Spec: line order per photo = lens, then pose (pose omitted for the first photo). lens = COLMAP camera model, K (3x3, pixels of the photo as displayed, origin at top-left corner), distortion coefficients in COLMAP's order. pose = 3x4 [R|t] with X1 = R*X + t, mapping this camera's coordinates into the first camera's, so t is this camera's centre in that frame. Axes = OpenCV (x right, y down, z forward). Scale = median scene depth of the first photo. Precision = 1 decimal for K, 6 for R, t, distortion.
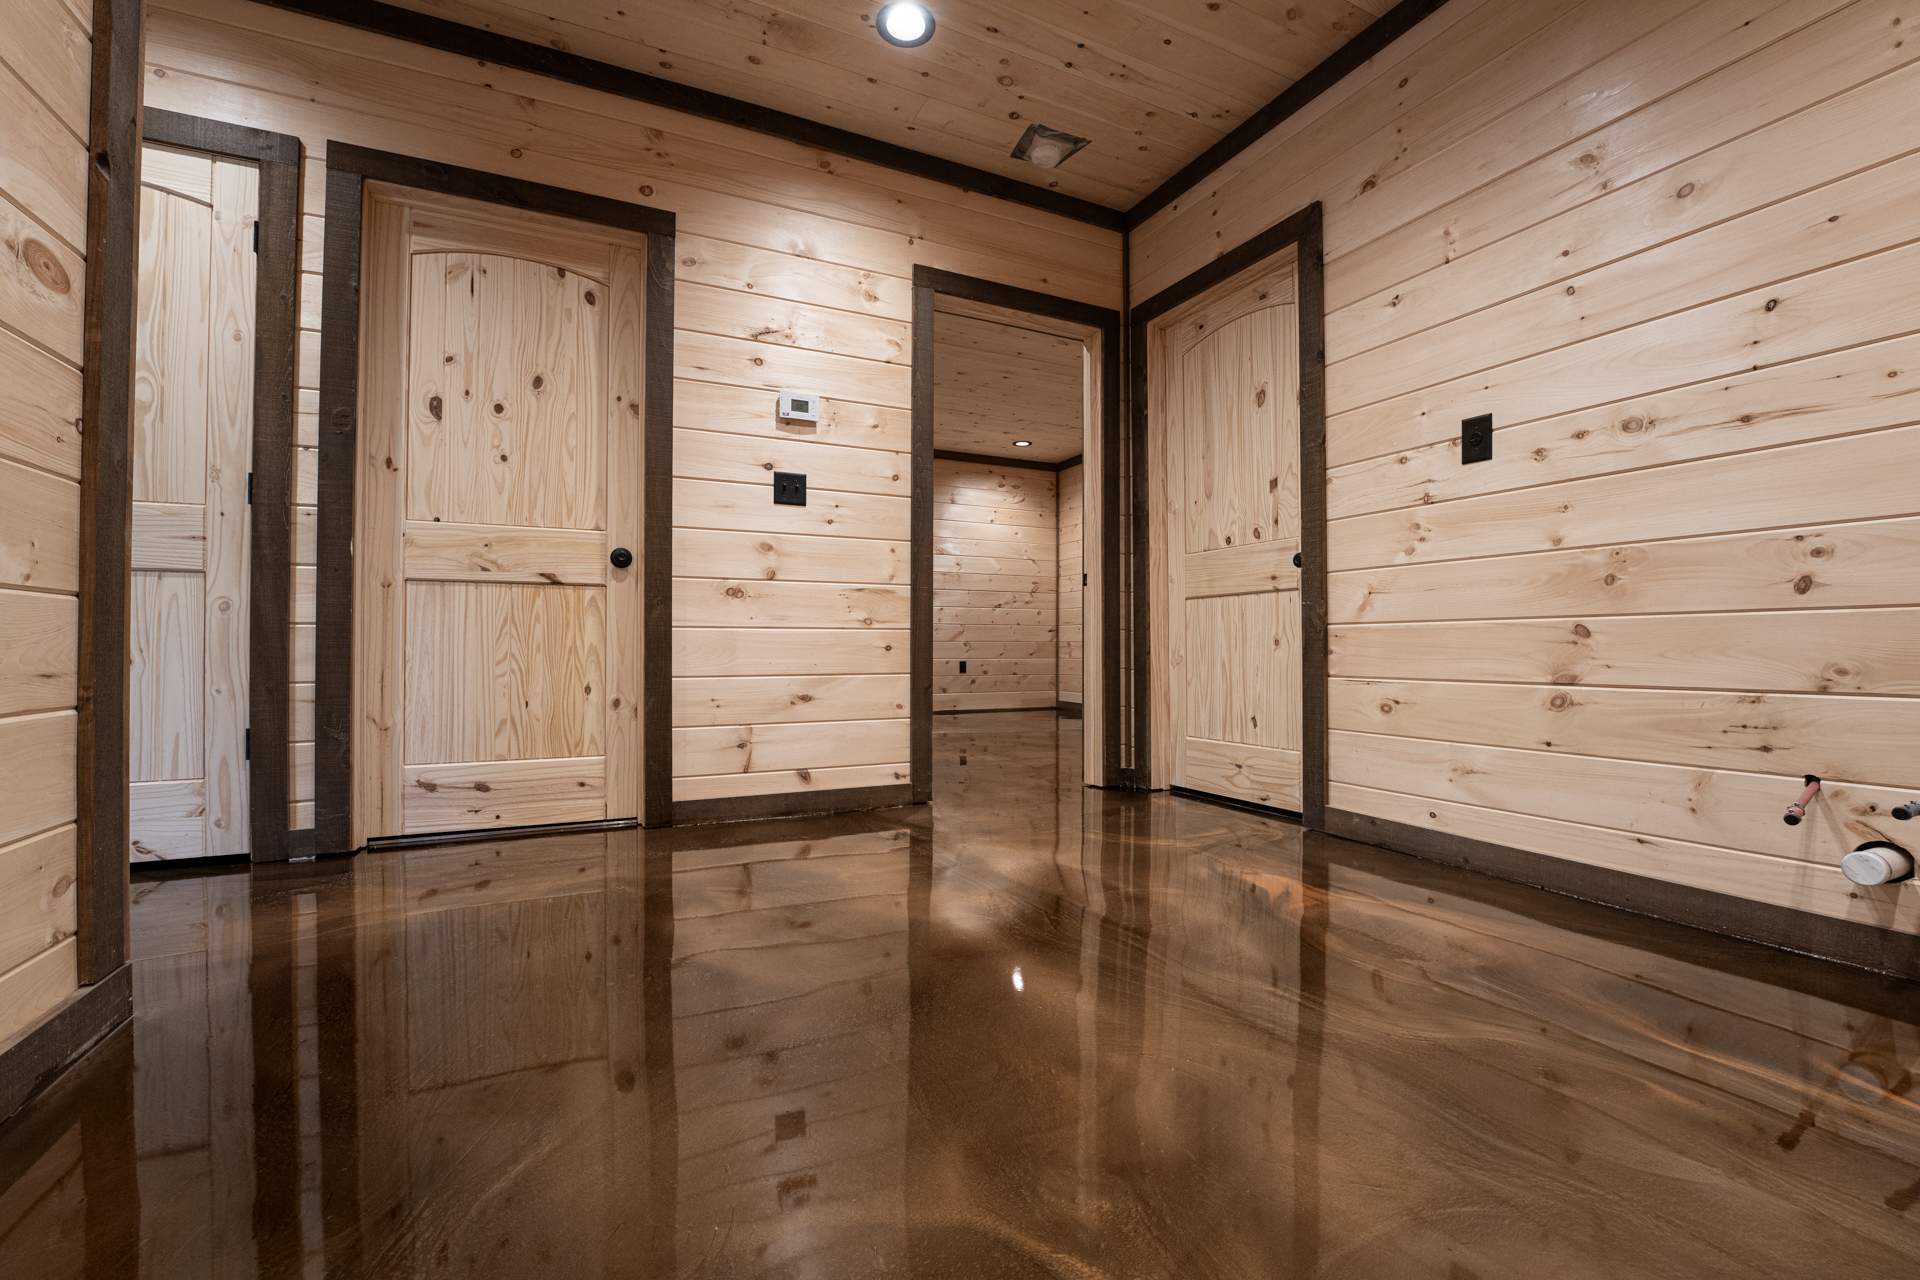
lens RADIAL K [[796.4, 0, 957.6], [0, 796.4, 641.8], [0, 0, 1]] dist [-0.025333, -0.000009]
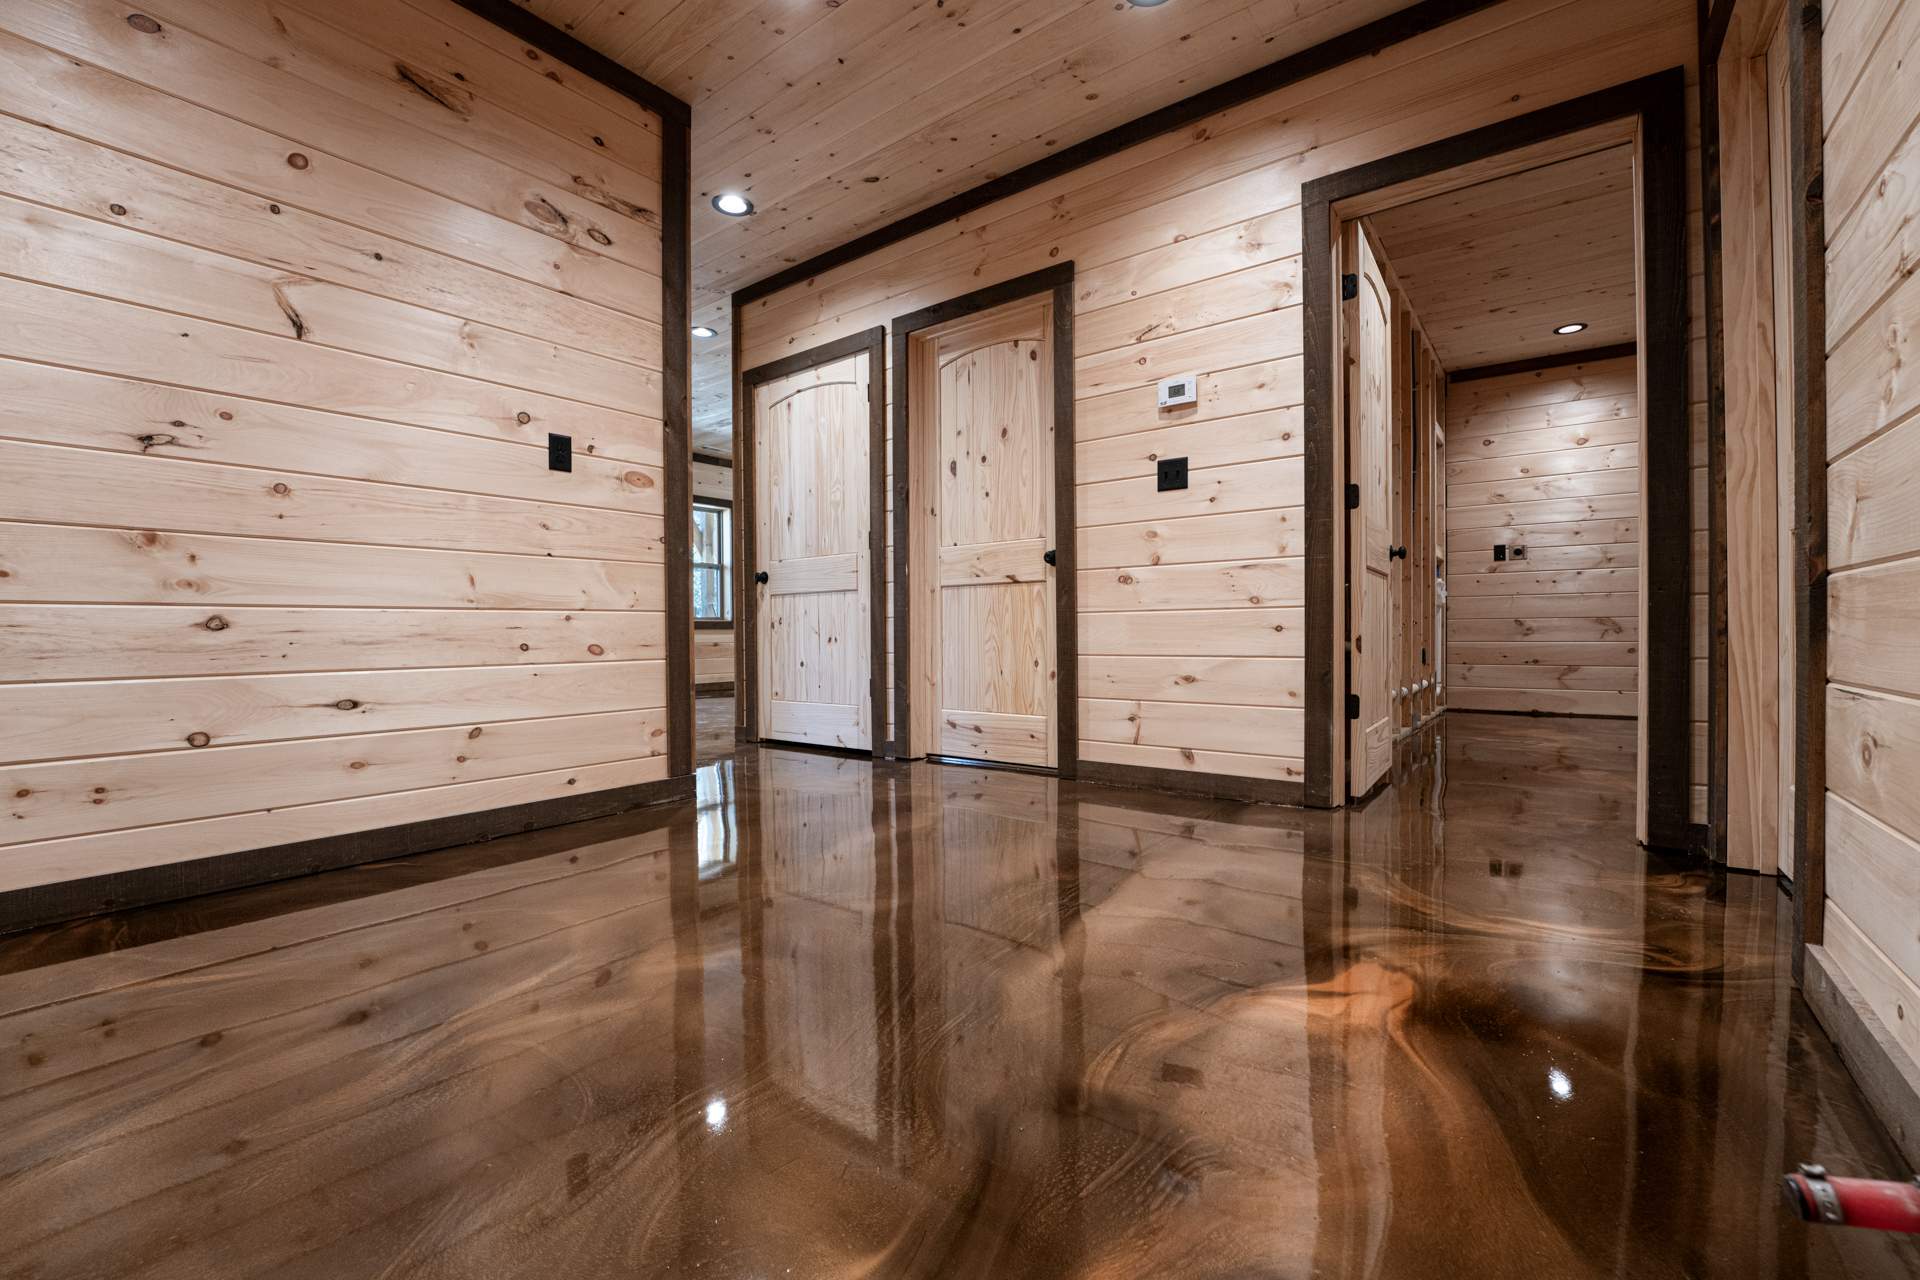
lens RADIAL K [[796.4, 0, 957.6], [0, 796.4, 641.8], [0, 0, 1]] dist [-0.025333, -0.000009]
pose [[0.449180, 0.006169, -0.893420, 0.619039], [0.015732, 0.999767, 0.014813, 0.004367], [0.893303, -0.020709, 0.448978, 0.305127]]
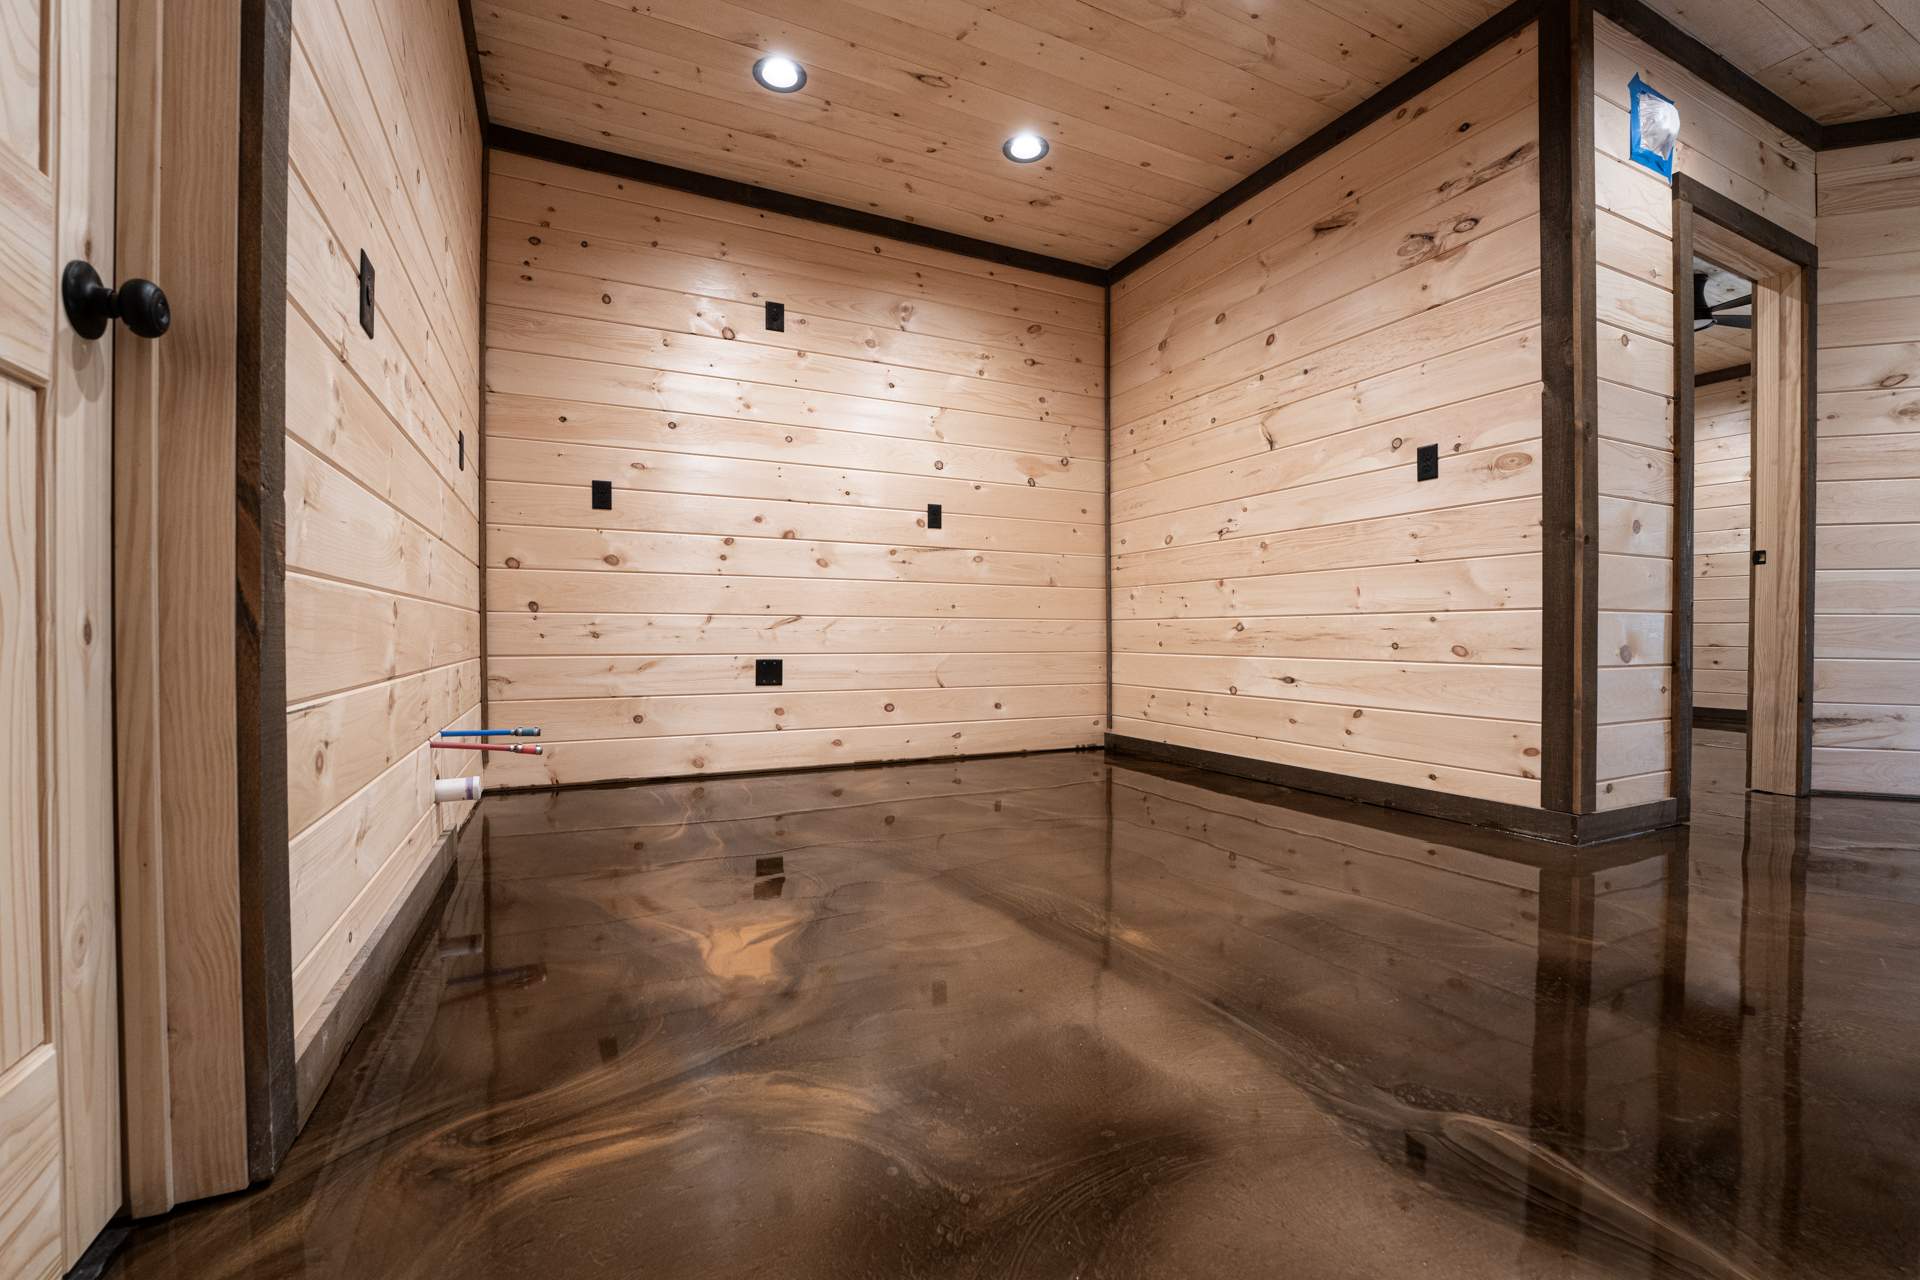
lens RADIAL K [[780.6, 0, 958.6], [0, 780.6, 641.6], [0, 0, 1]] dist [-0.026160, 0.000516]
pose [[-0.999987, -0.003766, 0.003546, 0.148678], [-0.003759, 0.999991, 0.001933, 0.010841], [-0.003554, 0.001919, -0.999992, 1.279610]]
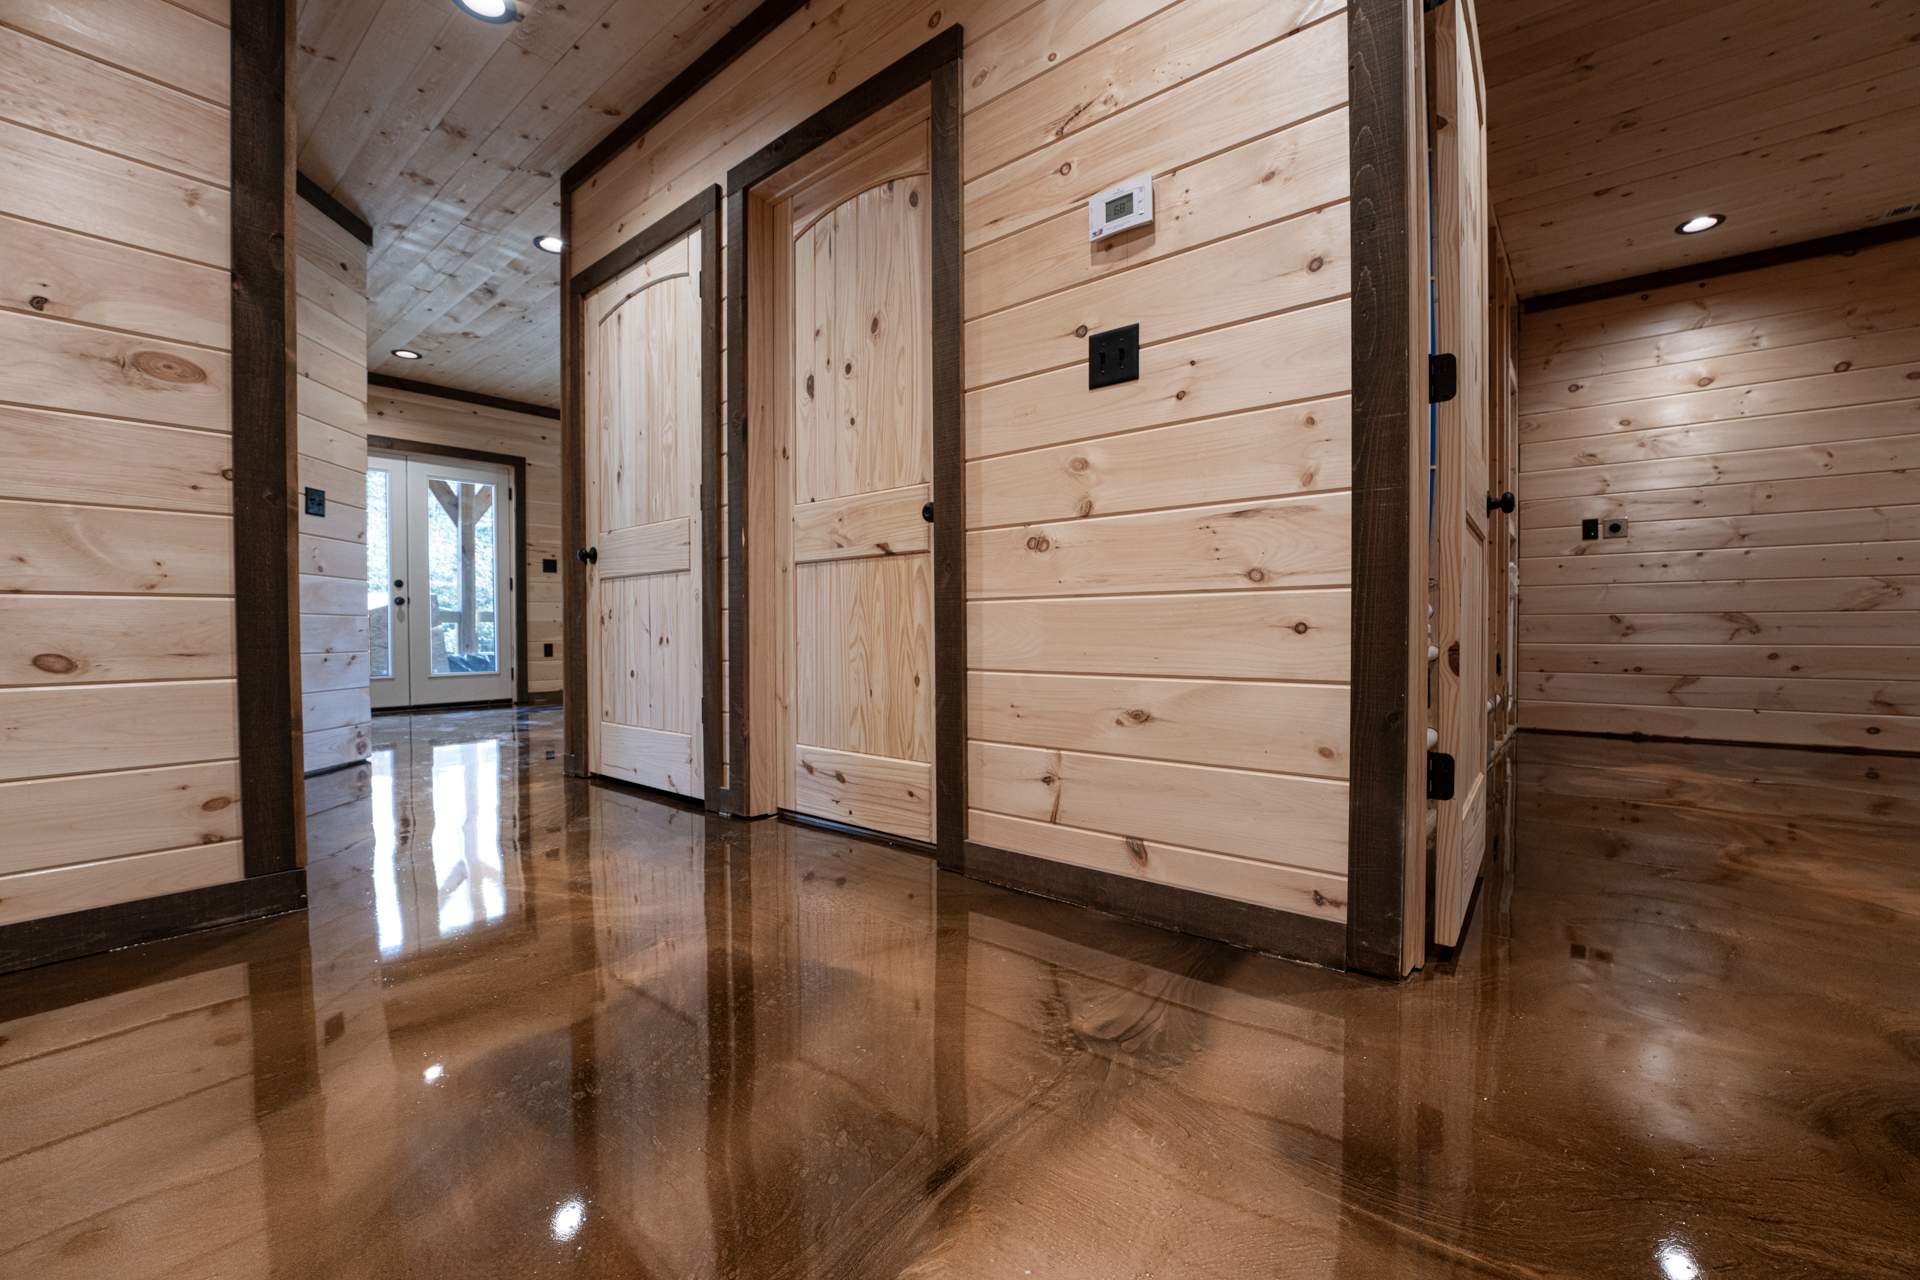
lens RADIAL K [[780.6, 0, 958.6], [0, 780.6, 641.6], [0, 0, 1]] dist [-0.026160, 0.000516]
pose [[0.419450, 0.013272, -0.907681, 0.281078], [0.013018, 0.999702, 0.020633, 0.004106], [0.907685, -0.020470, 0.419153, 0.692861]]
